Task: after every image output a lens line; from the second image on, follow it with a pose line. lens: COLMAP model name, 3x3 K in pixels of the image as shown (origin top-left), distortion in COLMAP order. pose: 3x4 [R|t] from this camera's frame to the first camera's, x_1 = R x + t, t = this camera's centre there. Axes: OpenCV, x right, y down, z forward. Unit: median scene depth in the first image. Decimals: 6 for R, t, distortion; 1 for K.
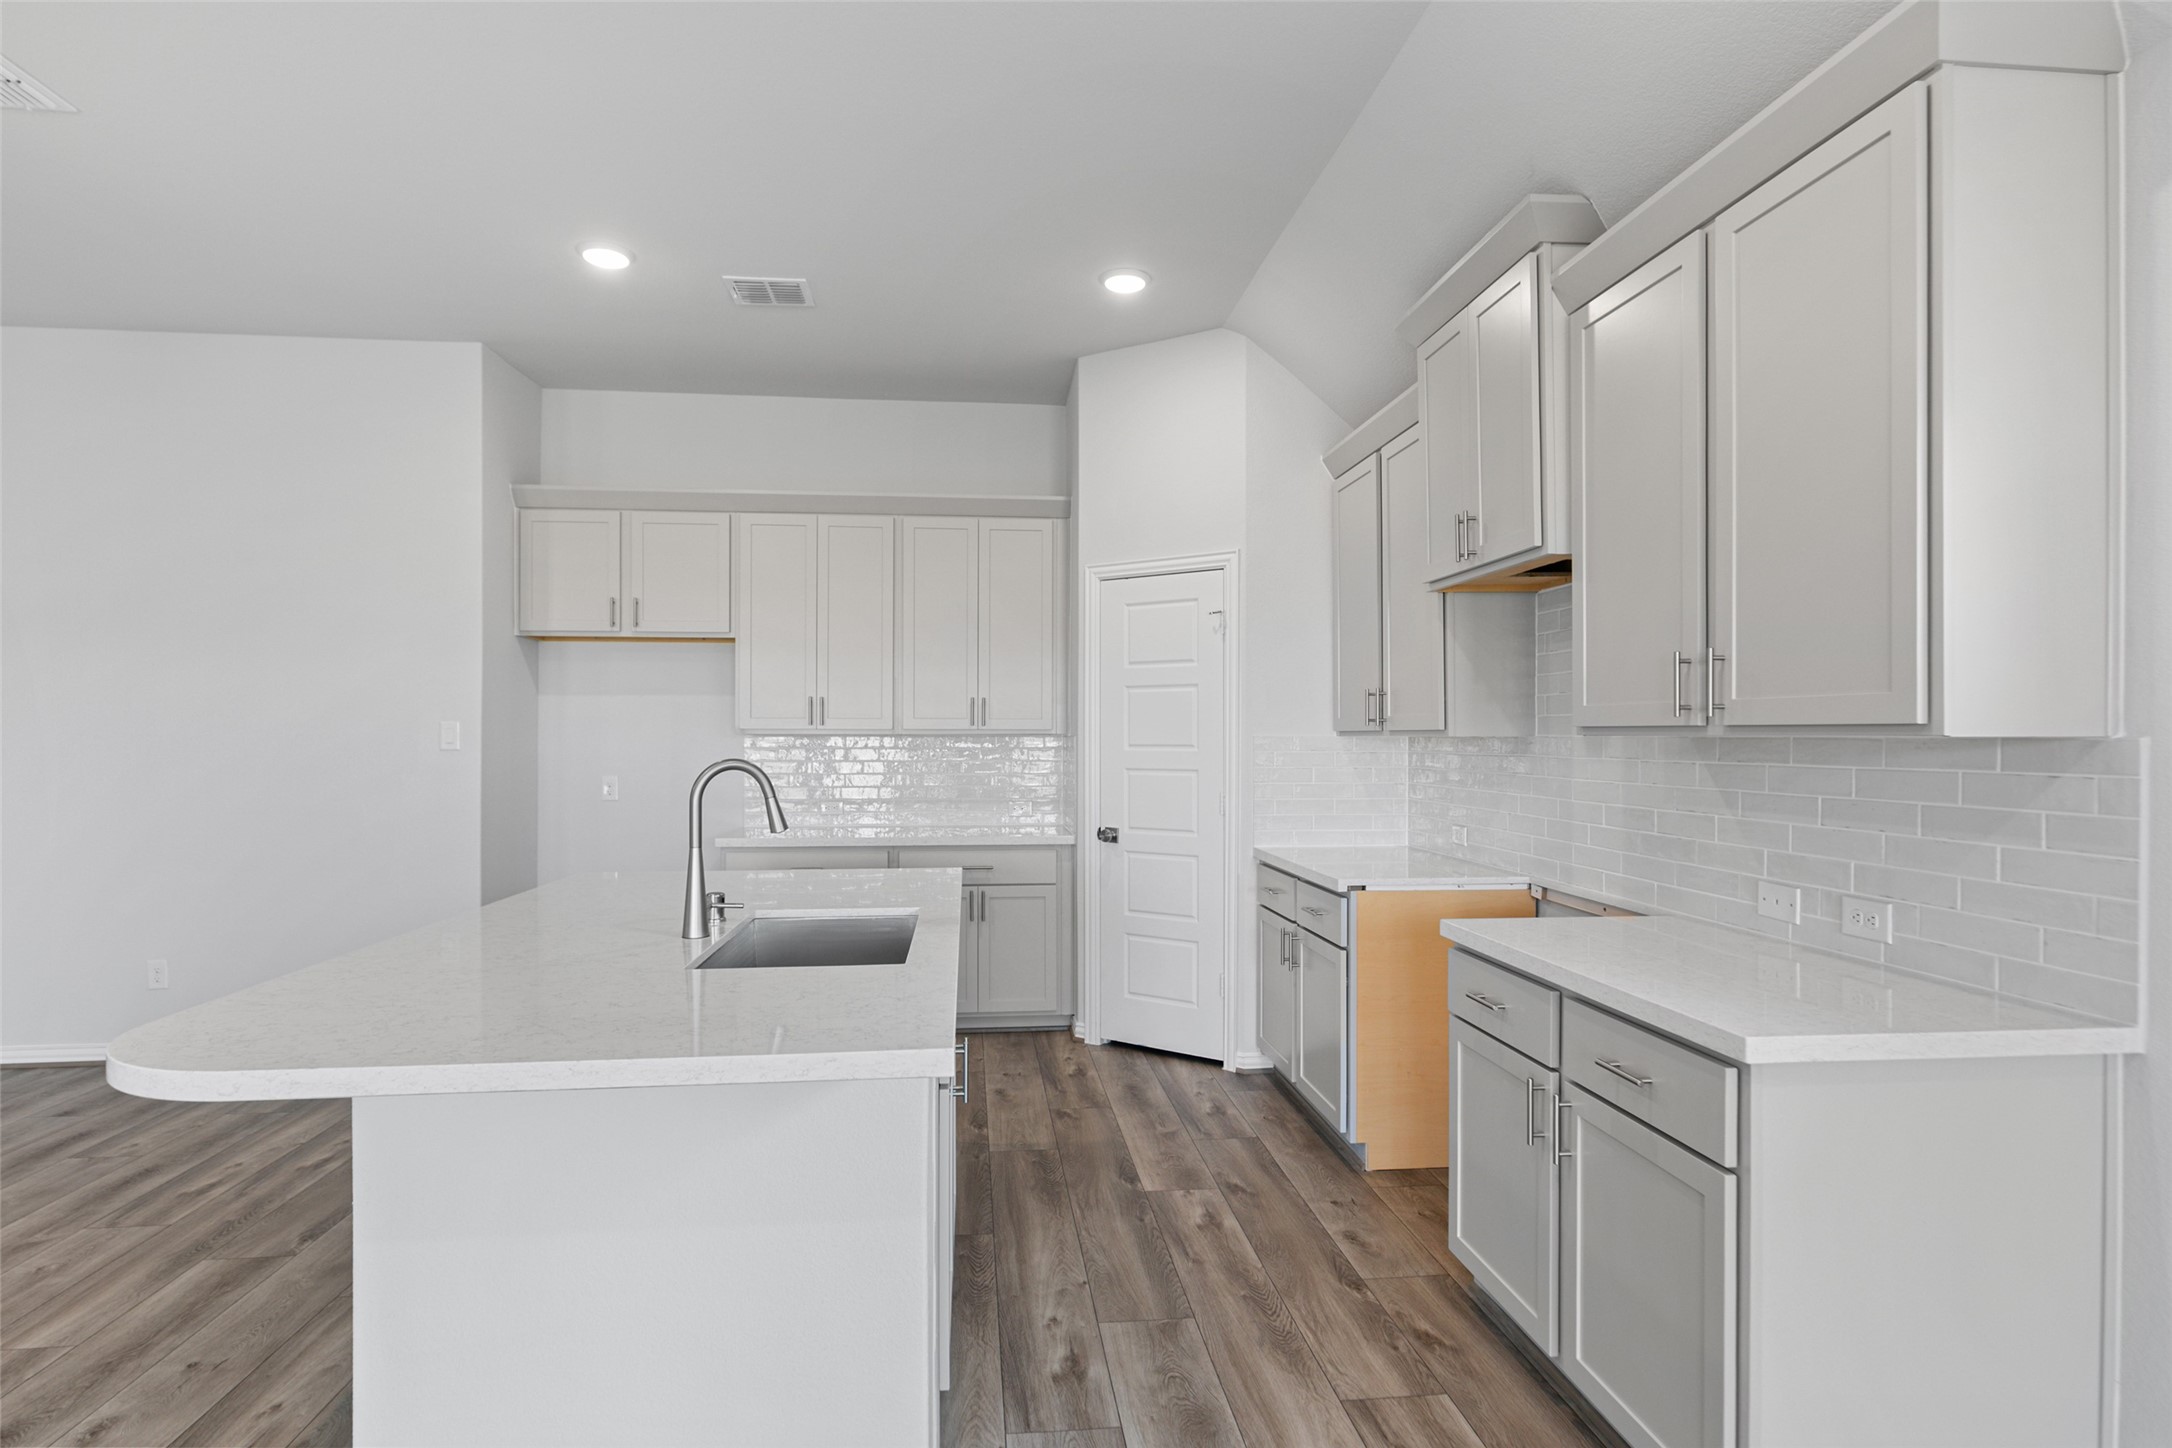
lens RADIAL K [[1142.0, 0, 1080.8], [0, 1142.0, 728.0], [0, 0, 1]] dist [0.003523, 0.000528]
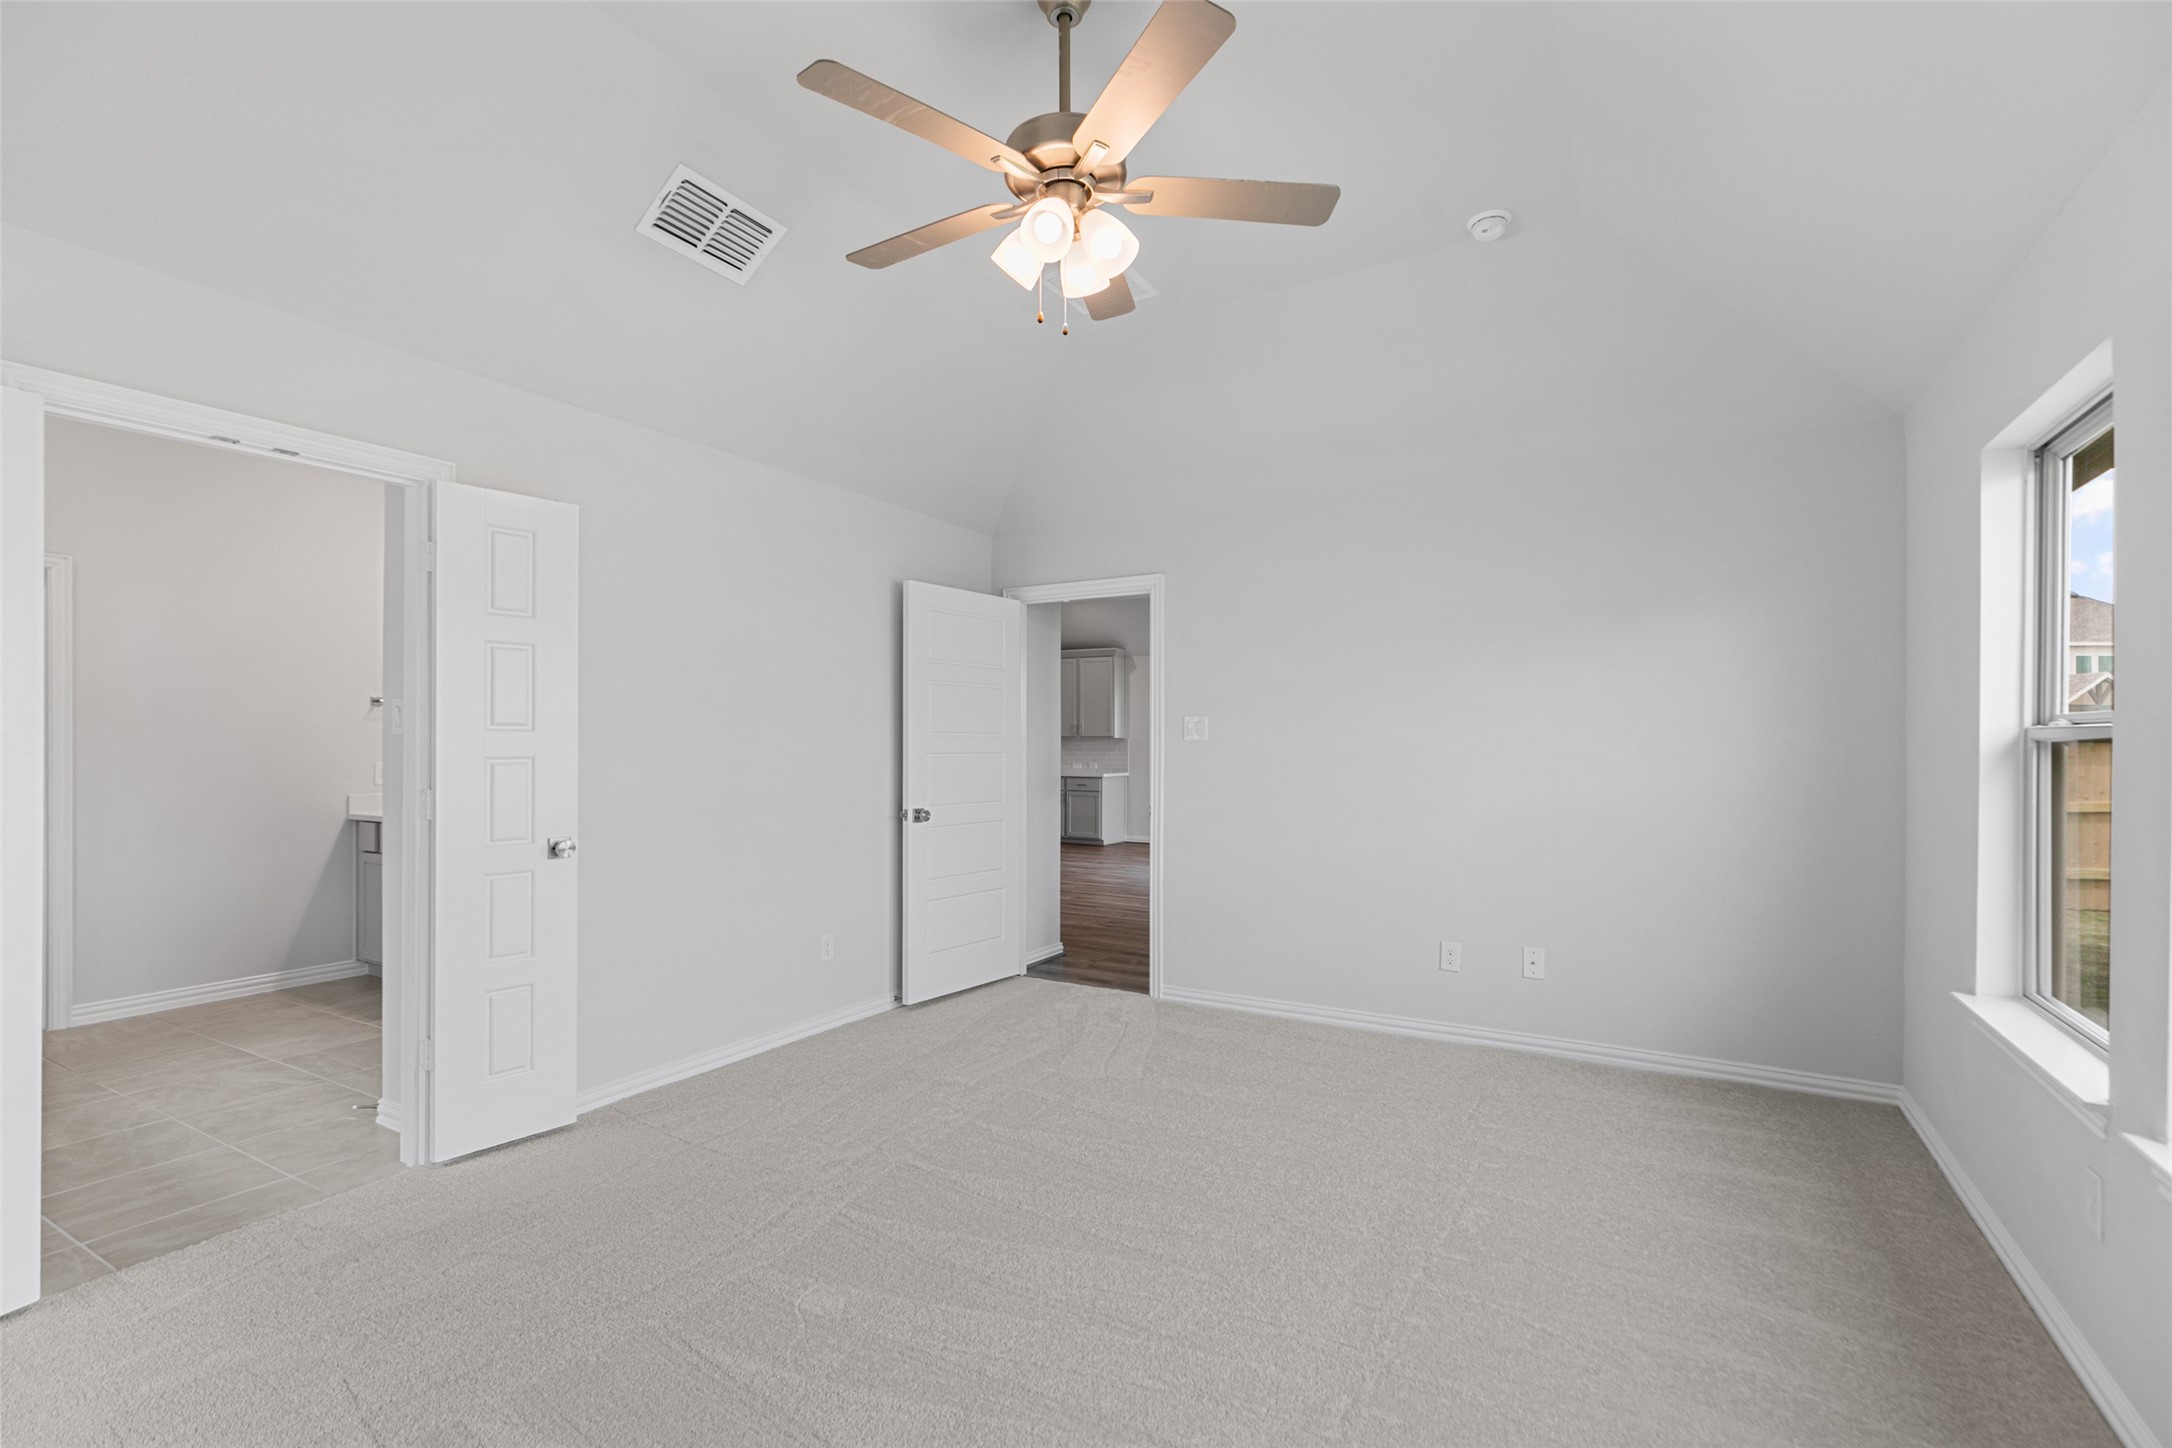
lens RADIAL K [[964.1, 0, 1074.0], [0, 964.1, 721.2], [0, 0, 1]] dist [0.003191, -0.000107]
pose [[0.597310, 0.003553, 0.802003, -2.758713], [0.002540, 0.999977, -0.006322, -0.039252], [-0.802007, 0.005813, 0.597287, -1.614767]]
